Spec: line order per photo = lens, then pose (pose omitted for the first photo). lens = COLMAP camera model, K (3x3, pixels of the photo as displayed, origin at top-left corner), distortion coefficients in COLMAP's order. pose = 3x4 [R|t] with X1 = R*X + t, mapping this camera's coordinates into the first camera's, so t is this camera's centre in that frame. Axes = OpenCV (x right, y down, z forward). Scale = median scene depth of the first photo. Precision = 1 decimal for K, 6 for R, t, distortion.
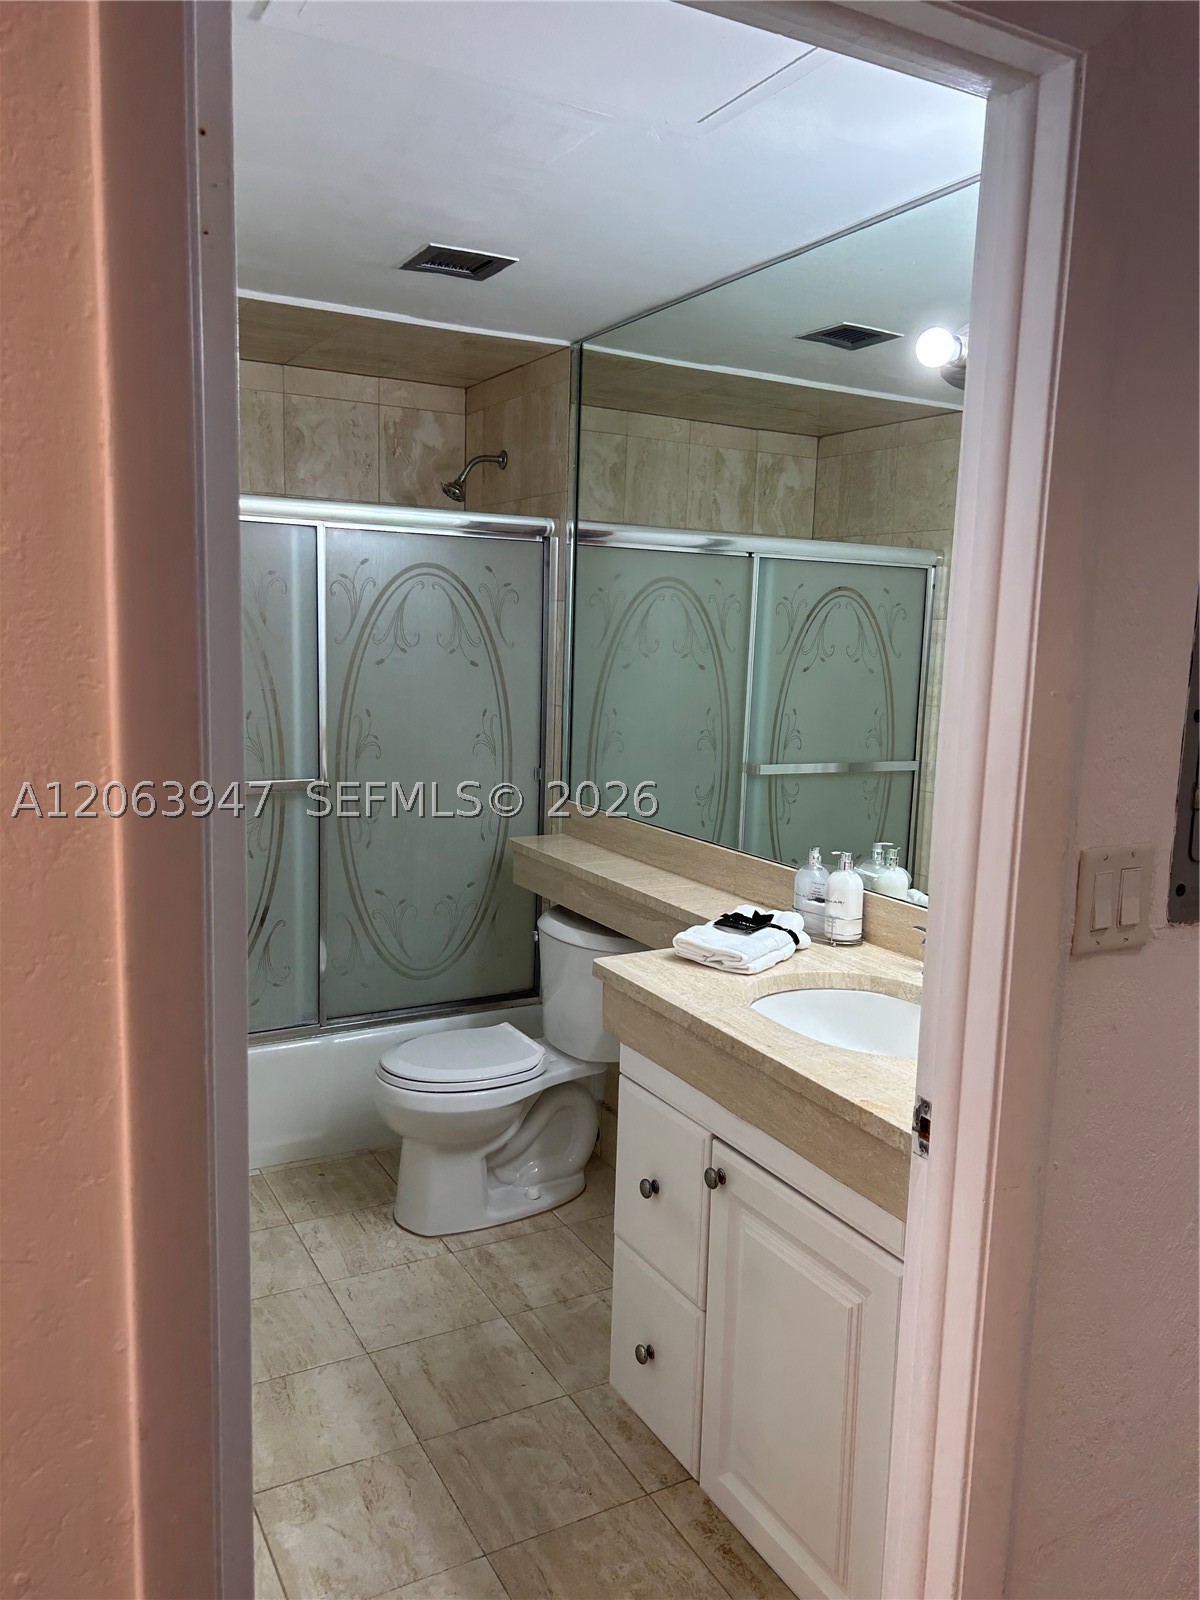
lens RADIAL K [[1222.2, 0, 610.2], [0, 1222.2, 802.2], [0, 0, 1]] dist [0.043604, -0.045523]
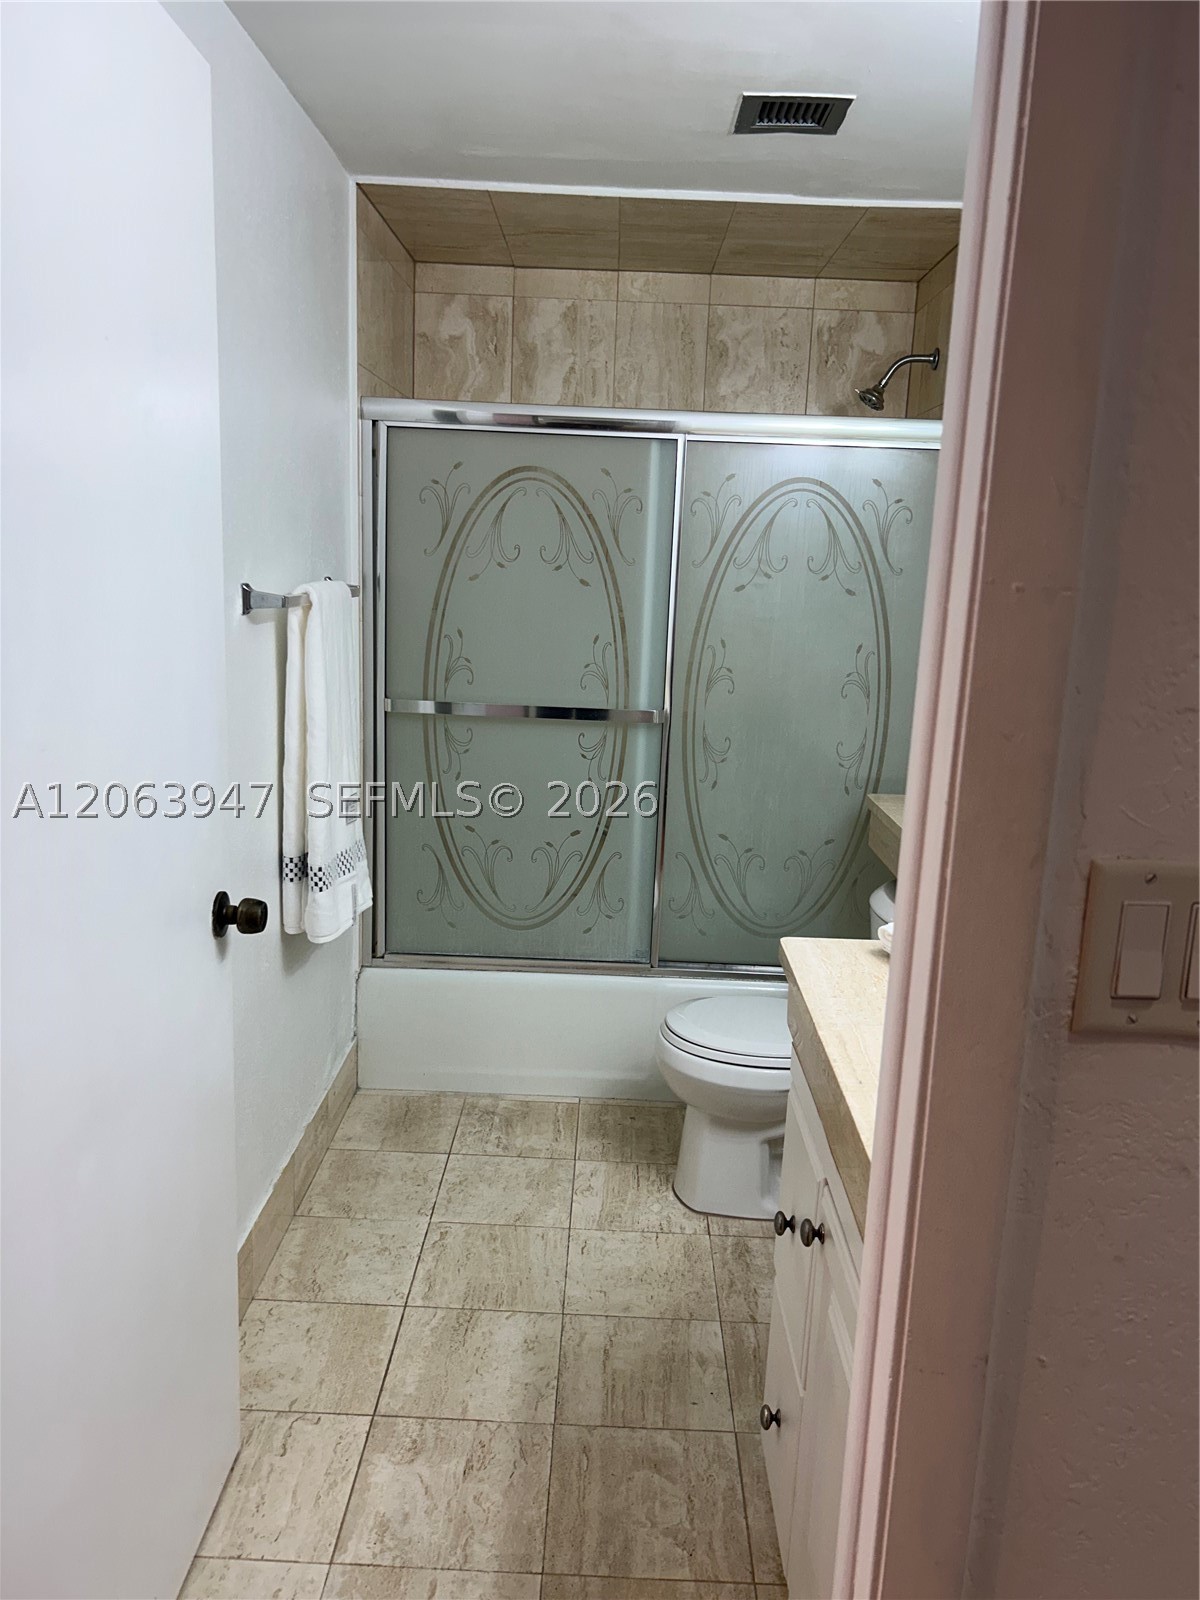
lens RADIAL K [[1222.2, 0, 606.1], [0, 1222.2, 796.8], [0, 0, 1]] dist [0.043604, -0.045523]
pose [[0.868184, 0.104496, -0.485115, 0.222484], [-0.088184, 0.994506, 0.056403, -0.001753], [0.488344, -0.006189, 0.872630, 0.176384]]
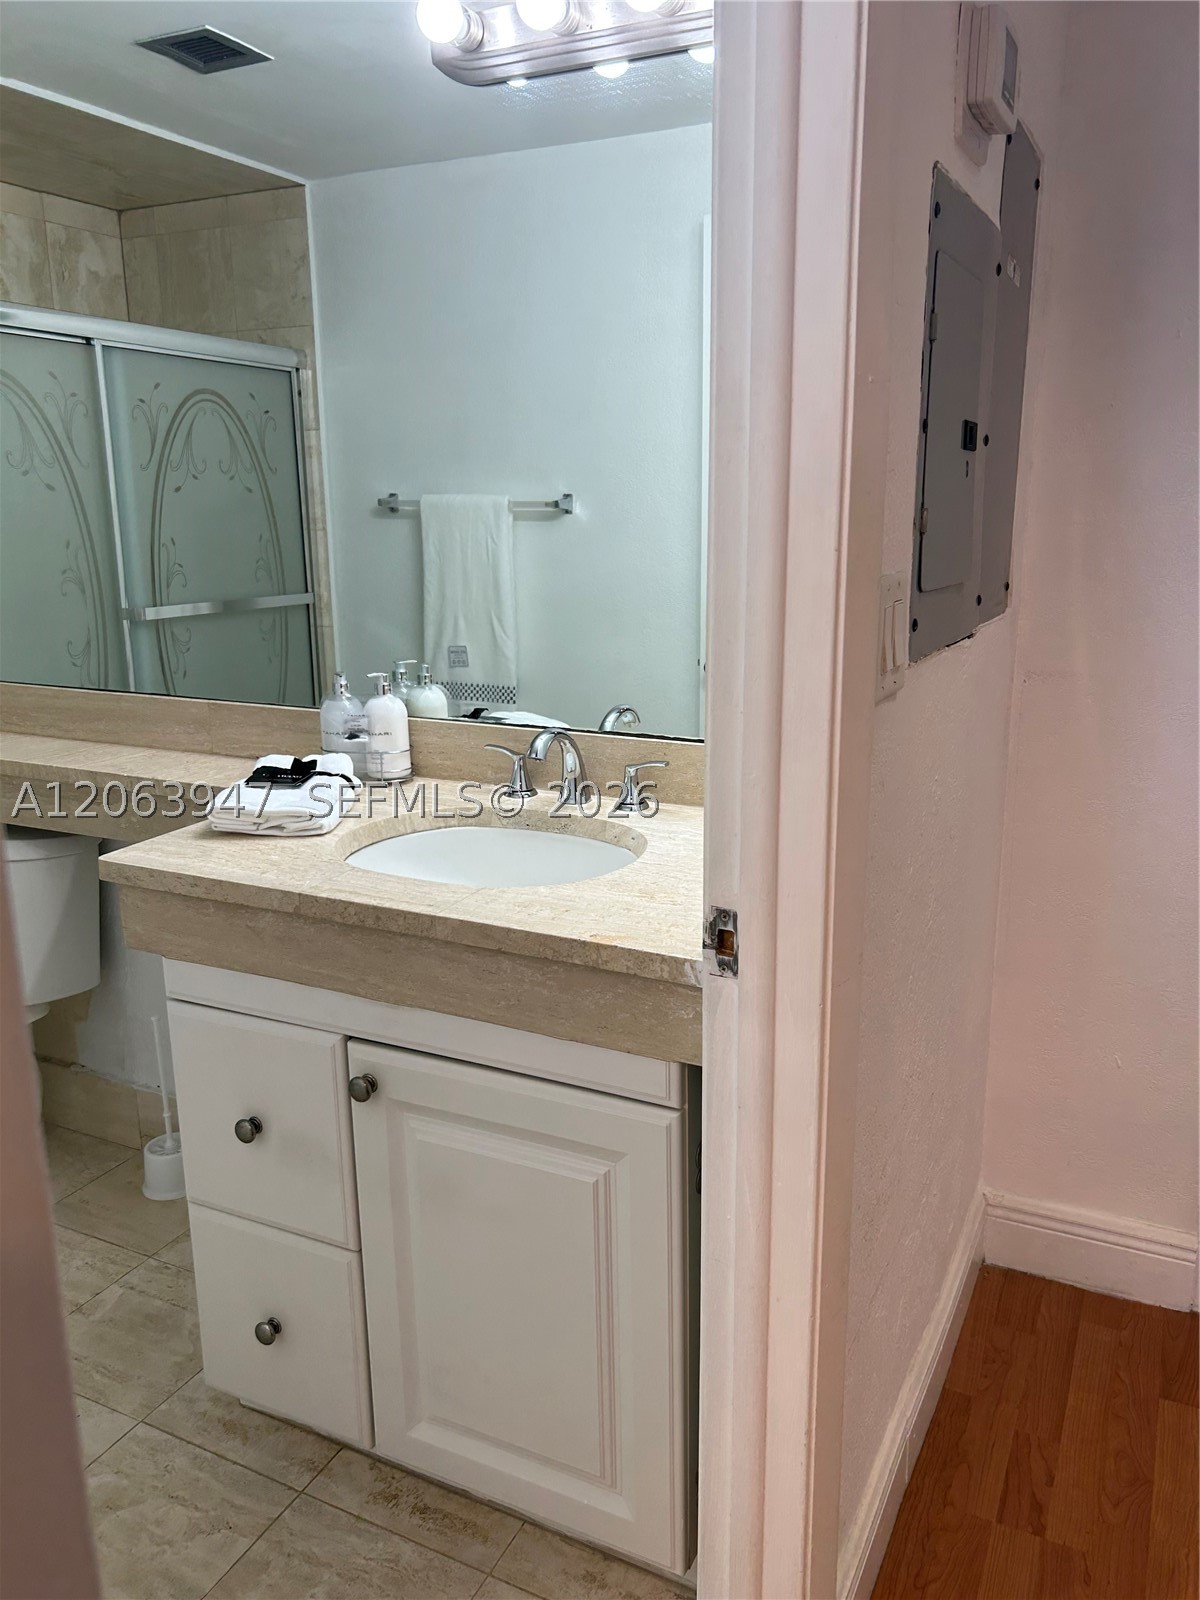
lens RADIAL K [[1222.2, 0, 607.8], [0, 1222.2, 788.1], [0, 0, 1]] dist [0.043604, -0.045523]
pose [[0.821787, -0.170225, 0.543773, -0.124849], [0.117496, 0.984447, 0.130607, 0.023194], [-0.557548, -0.043440, 0.829007, 0.187128]]
